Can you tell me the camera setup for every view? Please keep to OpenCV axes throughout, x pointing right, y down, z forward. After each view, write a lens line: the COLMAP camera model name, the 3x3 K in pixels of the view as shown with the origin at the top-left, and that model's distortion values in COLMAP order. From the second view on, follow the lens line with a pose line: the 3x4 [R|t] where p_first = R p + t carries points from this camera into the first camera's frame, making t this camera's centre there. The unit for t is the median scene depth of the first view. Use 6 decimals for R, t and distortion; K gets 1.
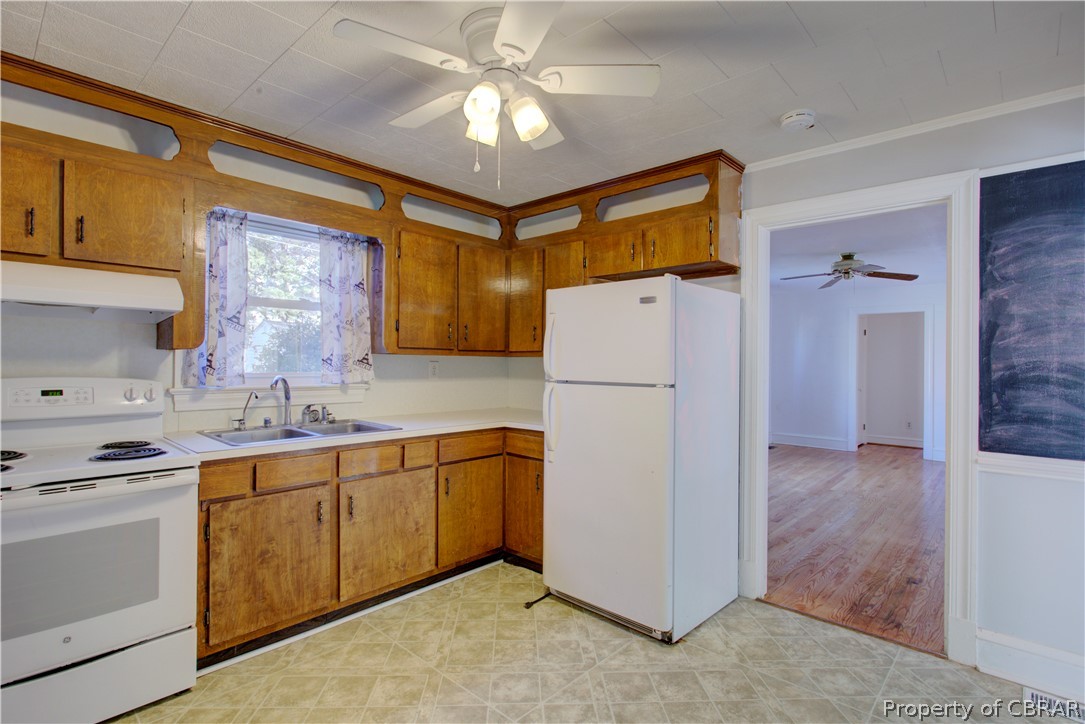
lens RADIAL K [[527.5, 0, 537.3], [0, 527.5, 362.0], [0, 0, 1]] dist [0.001477, 0.001220]
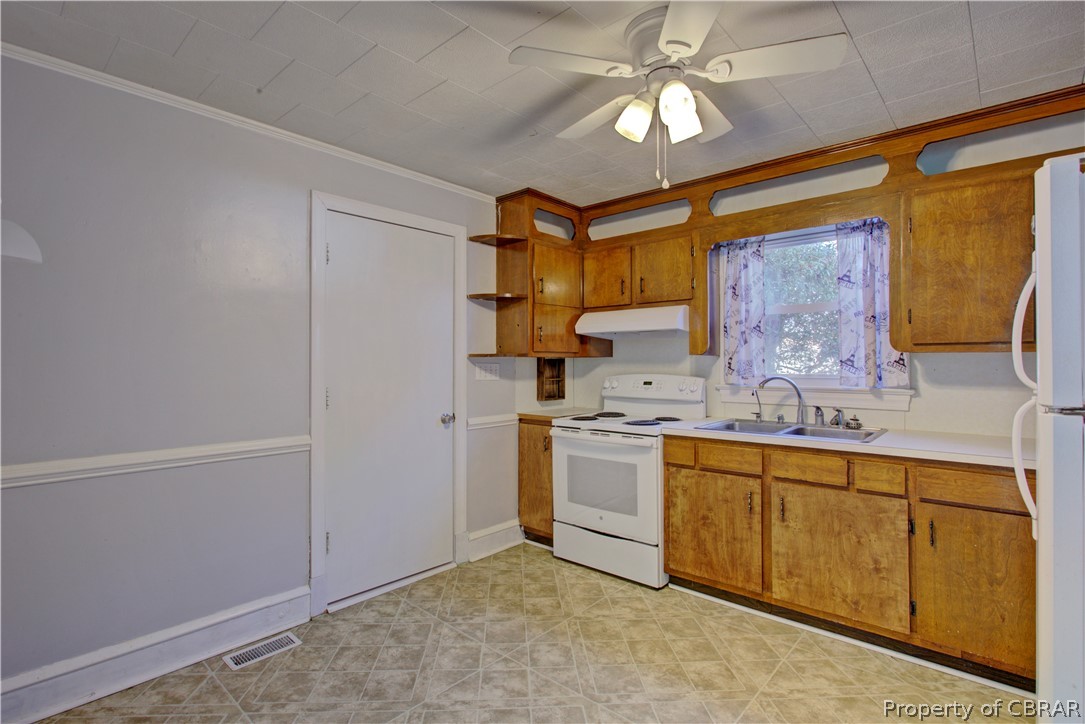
lens RADIAL K [[527.5, 0, 537.3], [0, 527.5, 362.7], [0, 0, 1]] dist [0.001477, 0.001220]
pose [[0.020486, -0.011661, -0.999722, 0.657111], [0.002614, 0.999929, -0.011610, 0.009950], [0.999787, -0.002376, 0.020515, 0.531221]]
